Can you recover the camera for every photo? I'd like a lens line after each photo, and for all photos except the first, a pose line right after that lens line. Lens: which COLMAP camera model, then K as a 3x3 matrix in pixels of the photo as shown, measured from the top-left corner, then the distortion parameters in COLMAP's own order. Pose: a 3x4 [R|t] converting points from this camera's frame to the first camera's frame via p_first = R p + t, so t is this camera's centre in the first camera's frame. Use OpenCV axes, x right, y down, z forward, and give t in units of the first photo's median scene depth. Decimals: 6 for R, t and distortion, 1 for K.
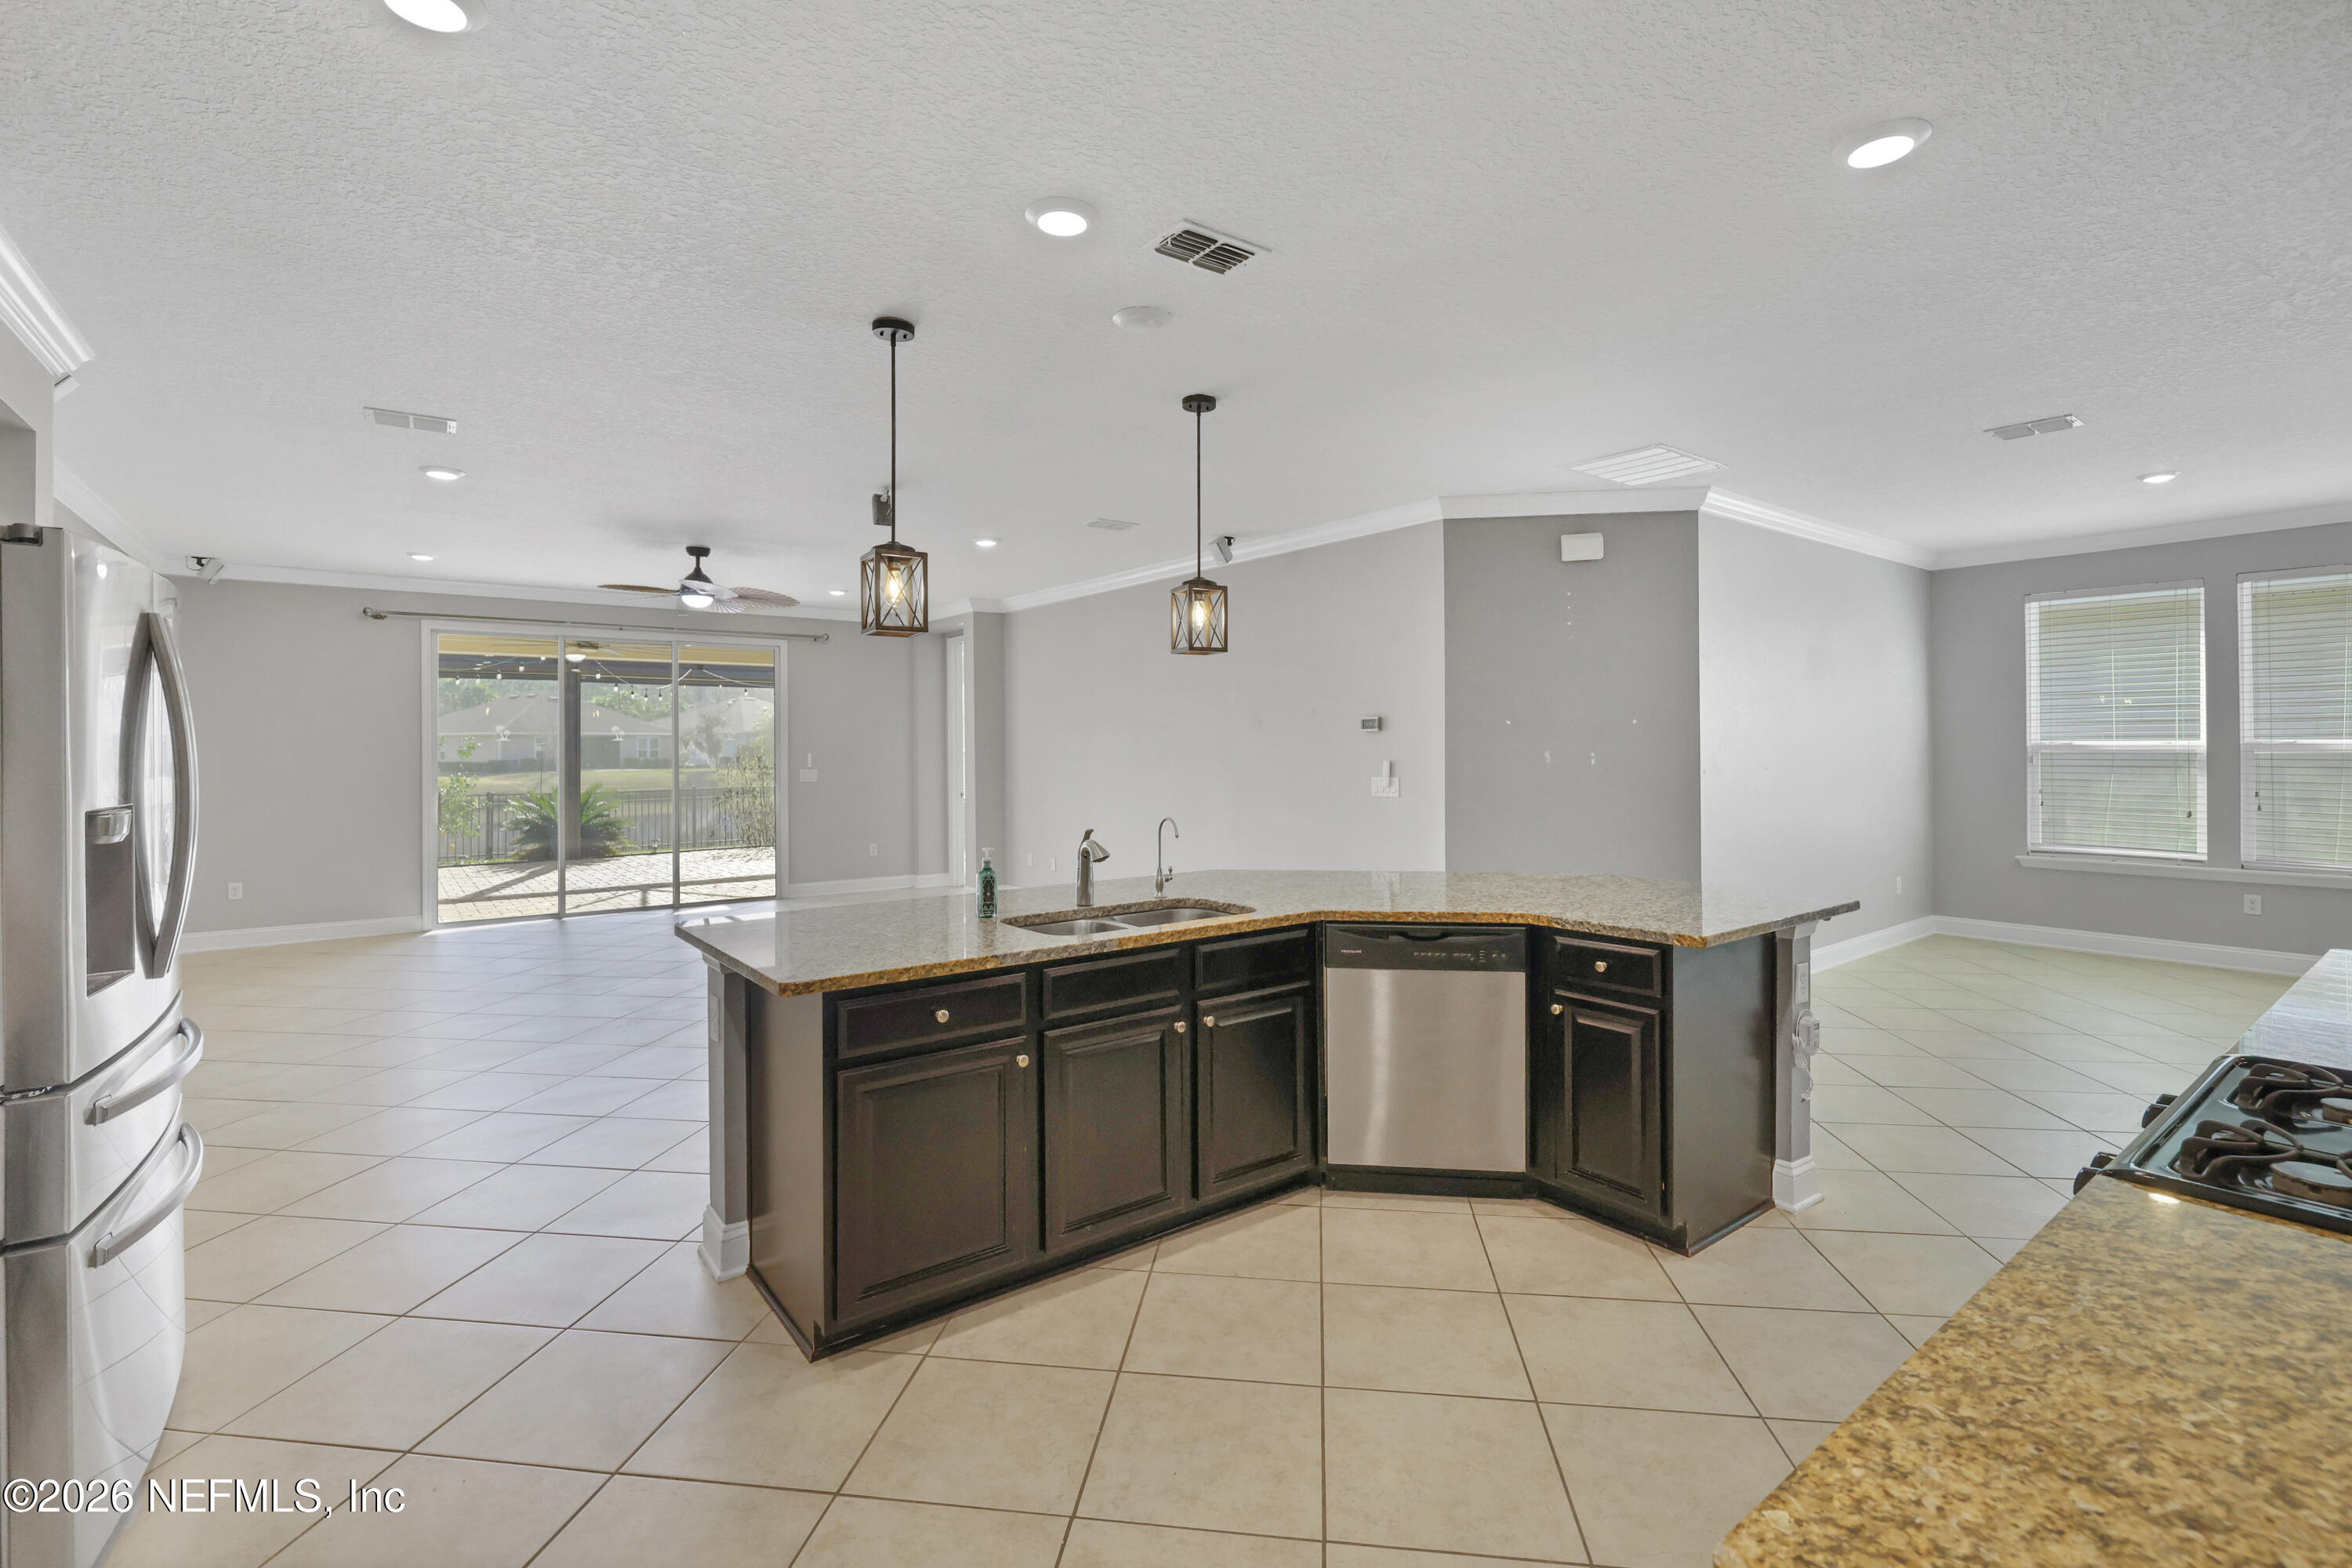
lens RADIAL K [[1047.9, 0, 1179.7], [0, 1047.9, 749.7], [0, 0, 1]] dist [-0.008288, 0.000675]
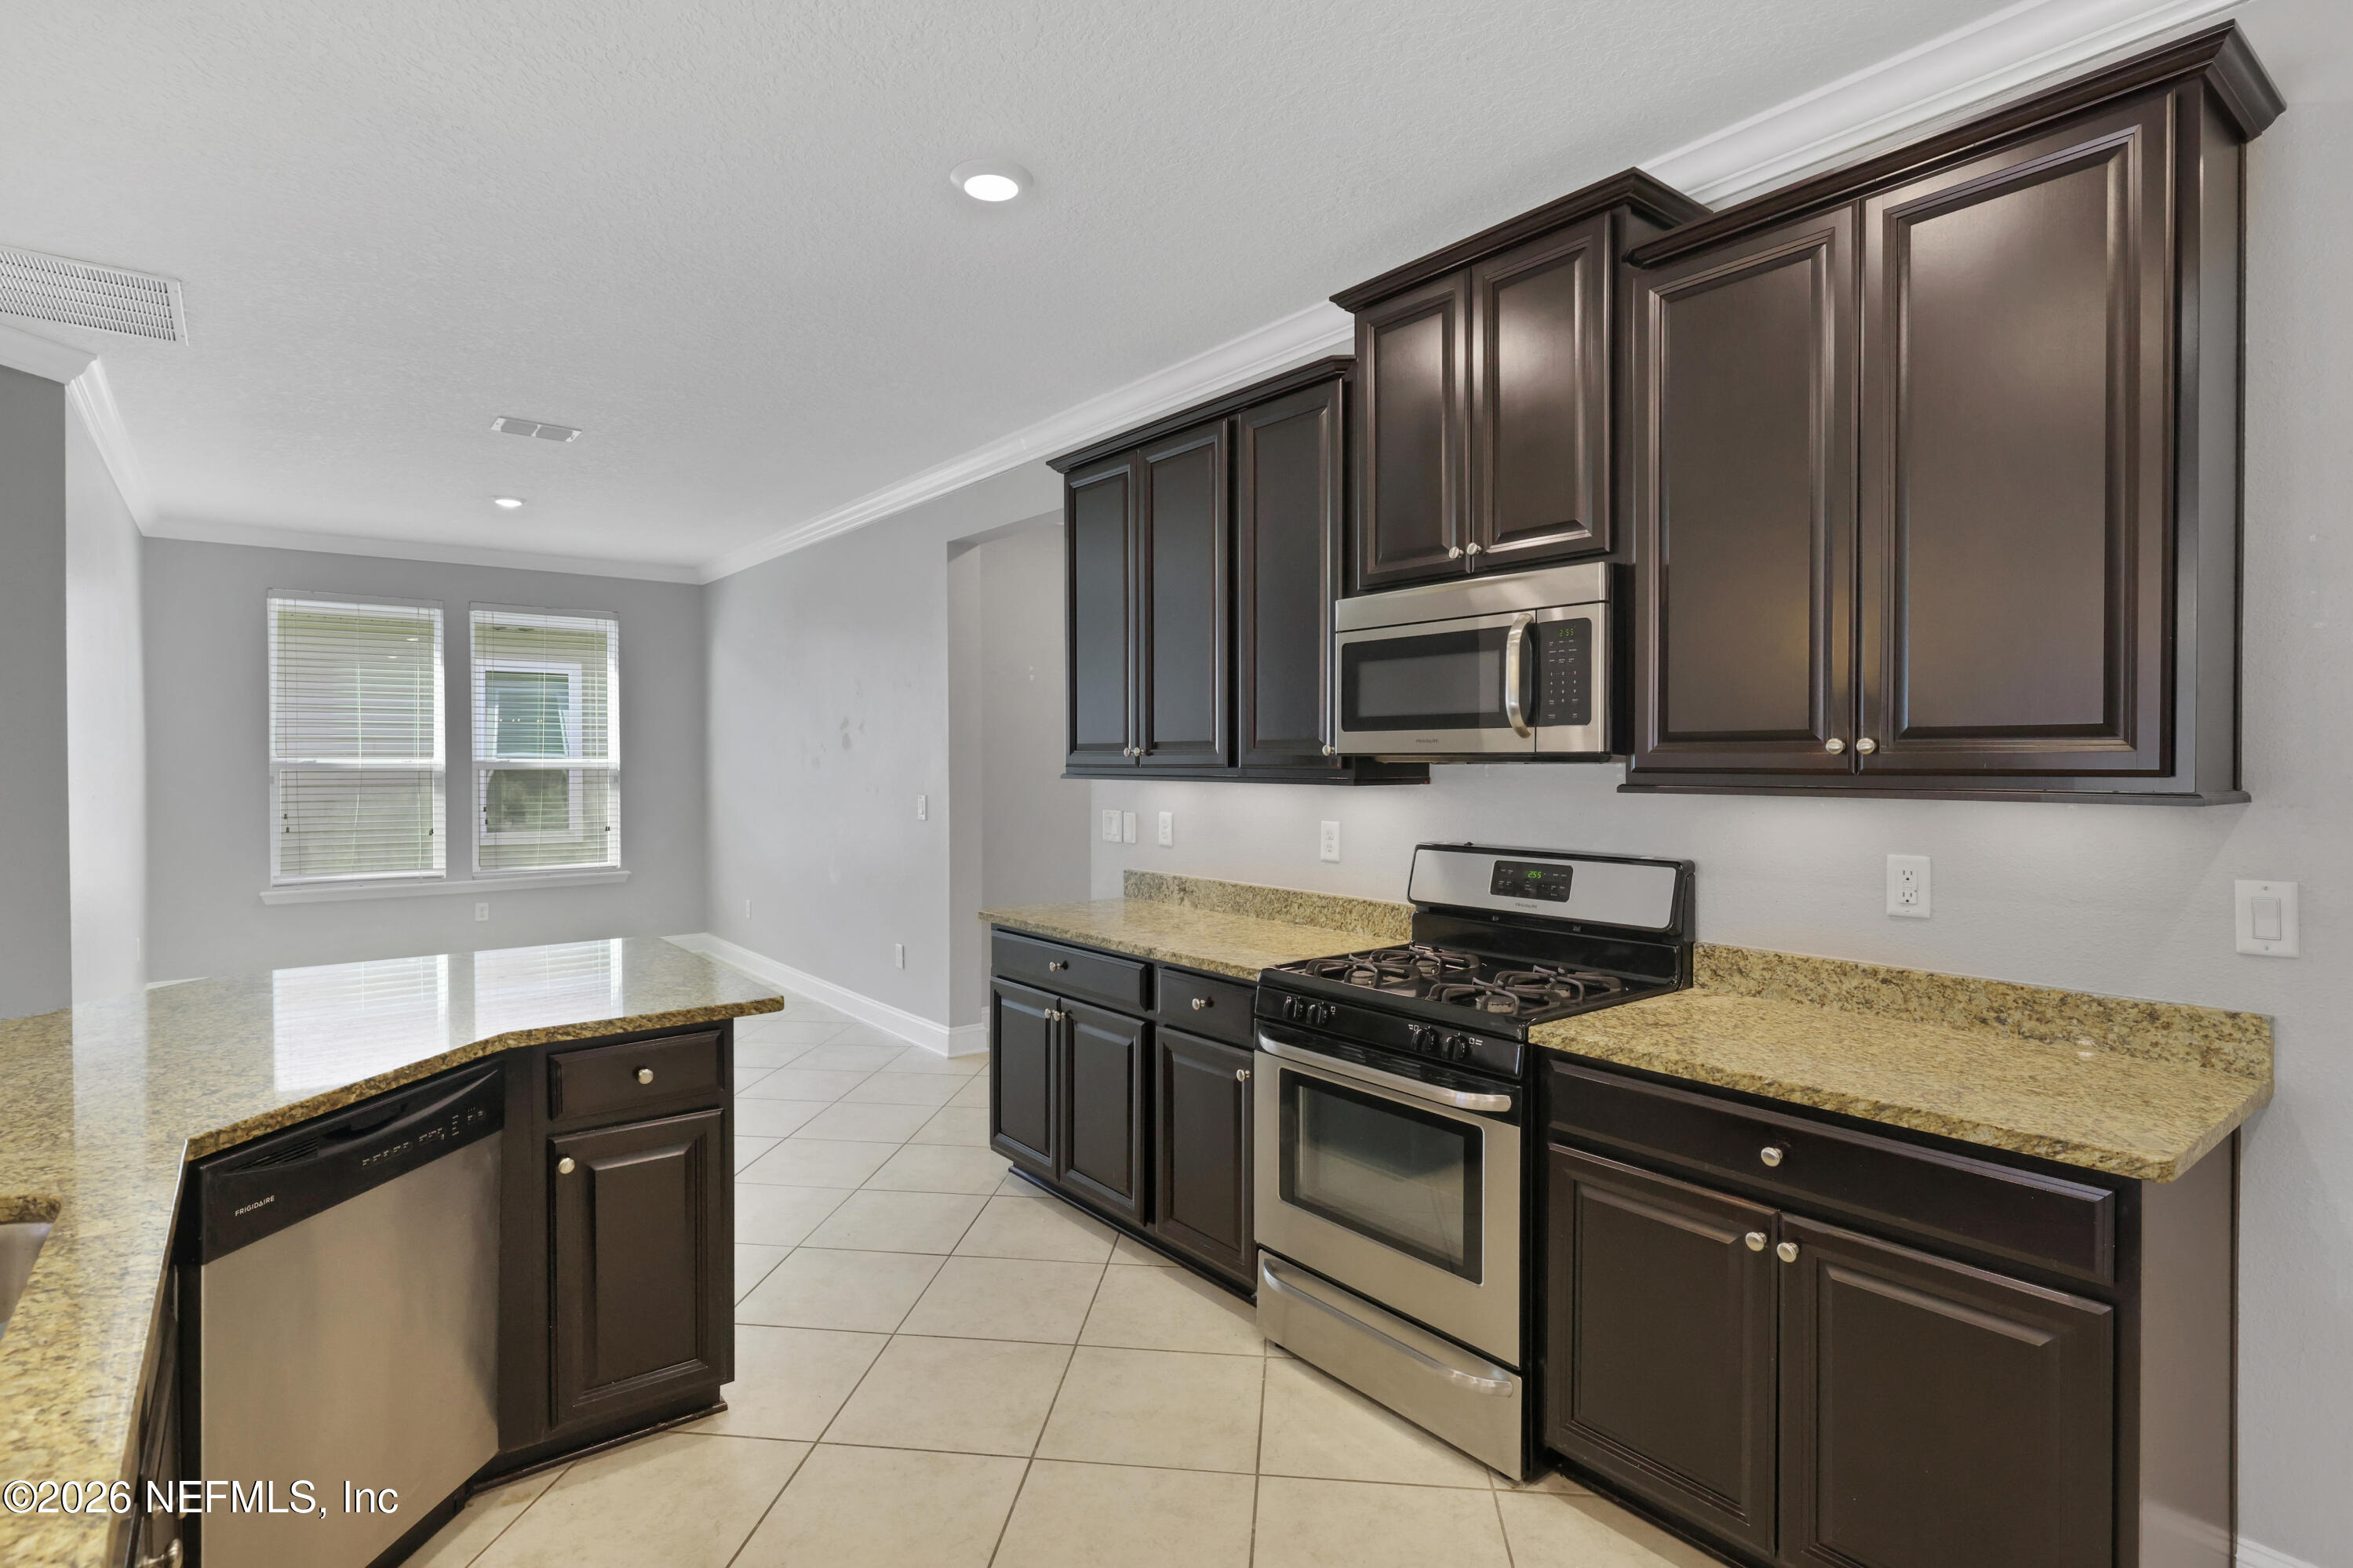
lens RADIAL K [[1148.8, 0, 1202.5], [0, 1148.8, 777.2], [0, 0, 1]] dist [-0.002753, -0.001811]
pose [[0.000017, -0.009987, 0.999950, -0.146285], [0.002433, 0.999947, 0.009987, -0.000366], [-0.999997, 0.002433, 0.000042, 0.248718]]
